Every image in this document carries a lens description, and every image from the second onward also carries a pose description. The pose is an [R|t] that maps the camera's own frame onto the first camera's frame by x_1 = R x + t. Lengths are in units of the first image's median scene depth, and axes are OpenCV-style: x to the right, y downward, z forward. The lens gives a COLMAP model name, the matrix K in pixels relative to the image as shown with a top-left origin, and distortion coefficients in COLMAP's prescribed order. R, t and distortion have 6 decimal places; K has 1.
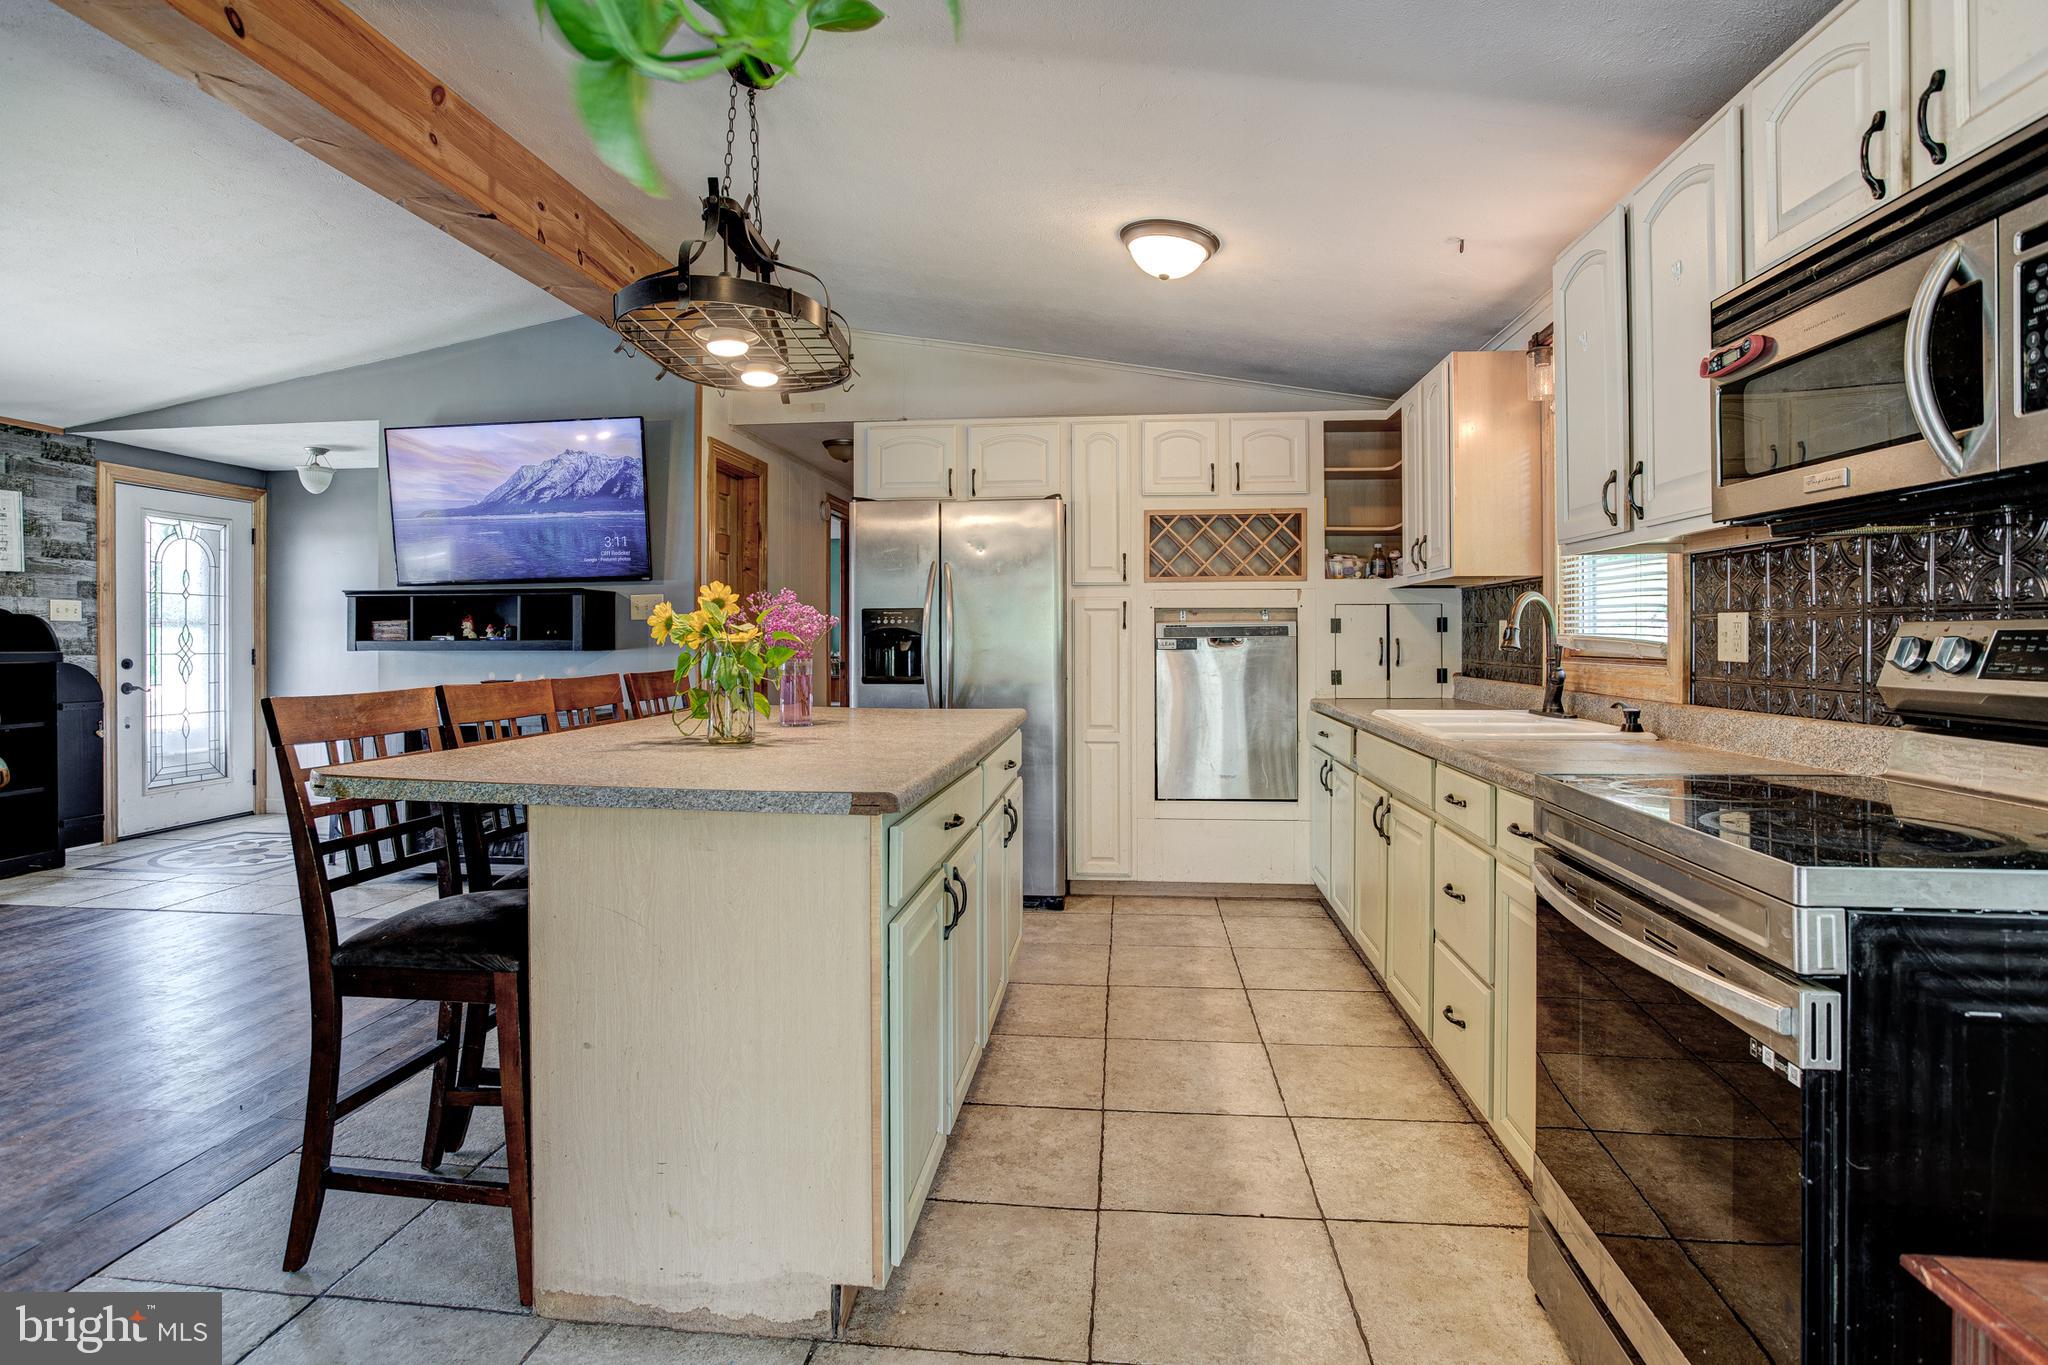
lens RADIAL K [[1034.0, 0, 1026.0], [0, 1034.0, 652.2], [0, 0, 1]] dist [-0.053287, 0.023753]
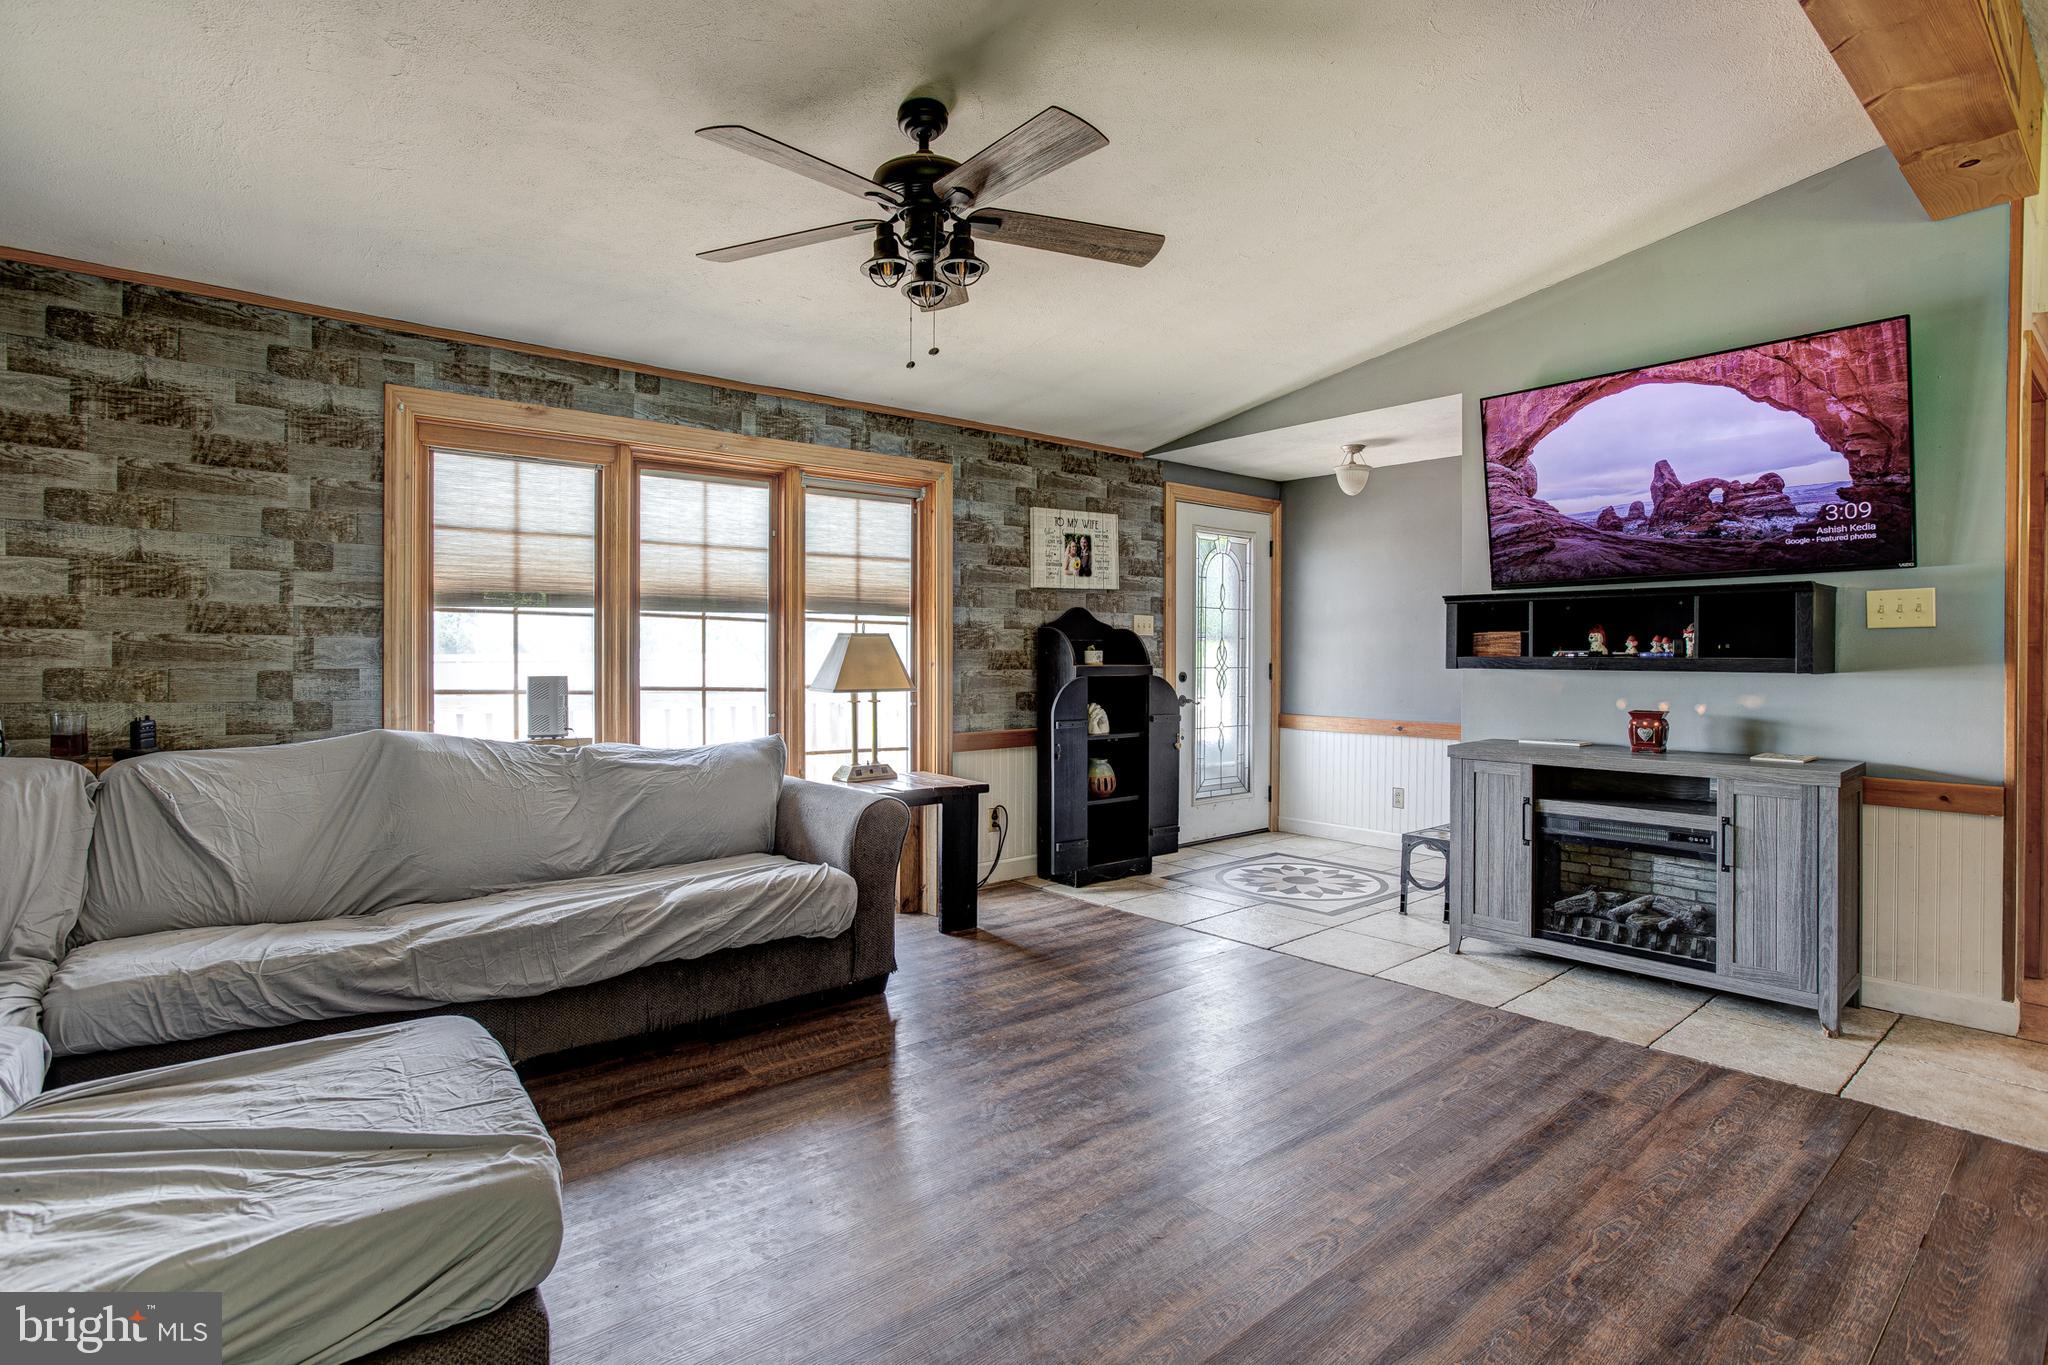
lens RADIAL K [[1034.0, 0, 1024.0], [0, 1034.0, 664.4], [0, 0, 1]] dist [-0.053287, 0.023753]
pose [[0.722720, 0.011540, -0.691044, -0.292053], [-0.013551, 0.999905, 0.002525, -0.001684], [0.691008, 0.007539, 0.722808, 0.129983]]
